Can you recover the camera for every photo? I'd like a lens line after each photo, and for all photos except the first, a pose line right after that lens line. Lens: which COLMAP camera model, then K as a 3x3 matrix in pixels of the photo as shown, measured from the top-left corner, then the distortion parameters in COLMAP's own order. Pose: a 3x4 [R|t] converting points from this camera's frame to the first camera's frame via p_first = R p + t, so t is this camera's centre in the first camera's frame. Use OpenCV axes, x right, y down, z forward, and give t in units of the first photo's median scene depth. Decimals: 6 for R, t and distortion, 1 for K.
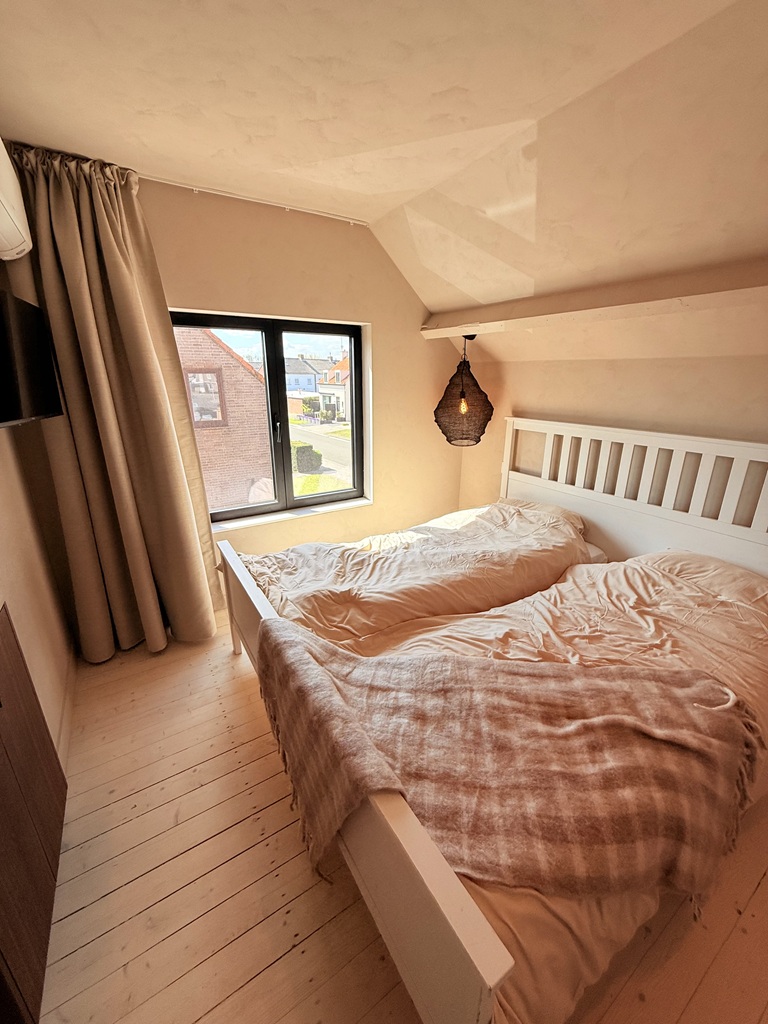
lens RADIAL K [[408.3, 0, 385.3], [0, 408.3, 511.1], [0, 0, 1]] dist [-0.001297, 0.000186]
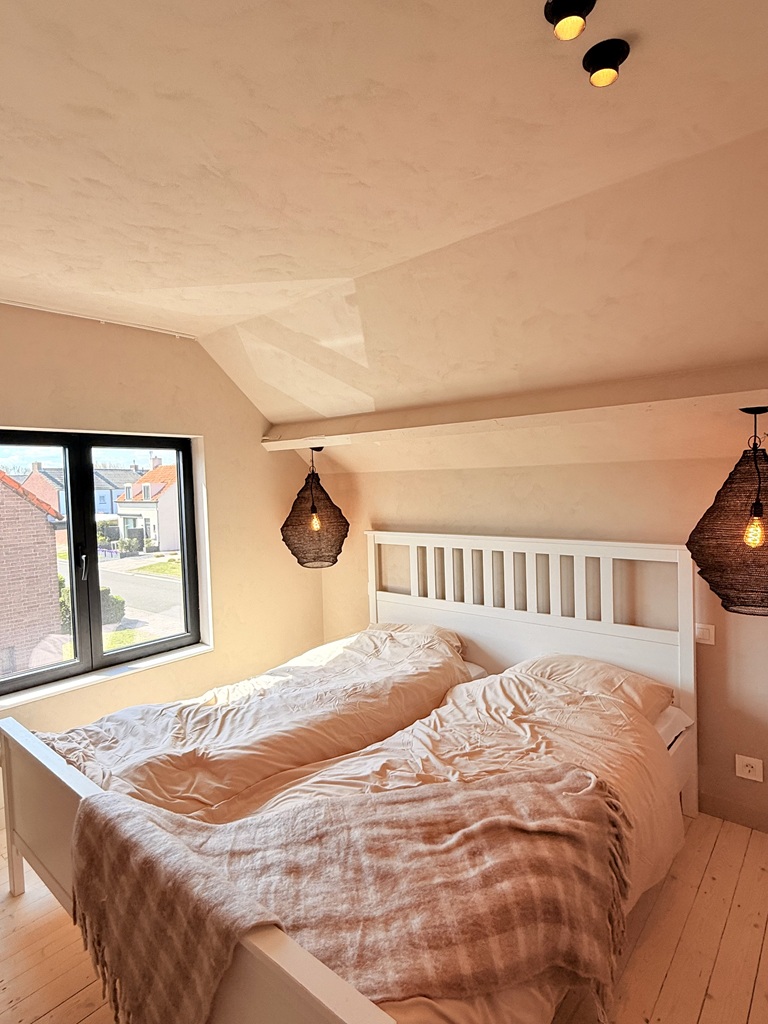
lens RADIAL K [[557.5, 0, 384.9], [0, 557.5, 509.6], [0, 0, 1]] dist [-0.014981, 0.002462]
pose [[0.956041, -0.046844, 0.289466, -0.023865], [0.123811, 0.959334, -0.253671, 0.063242], [-0.265812, 0.278359, 0.922963, -0.247630]]
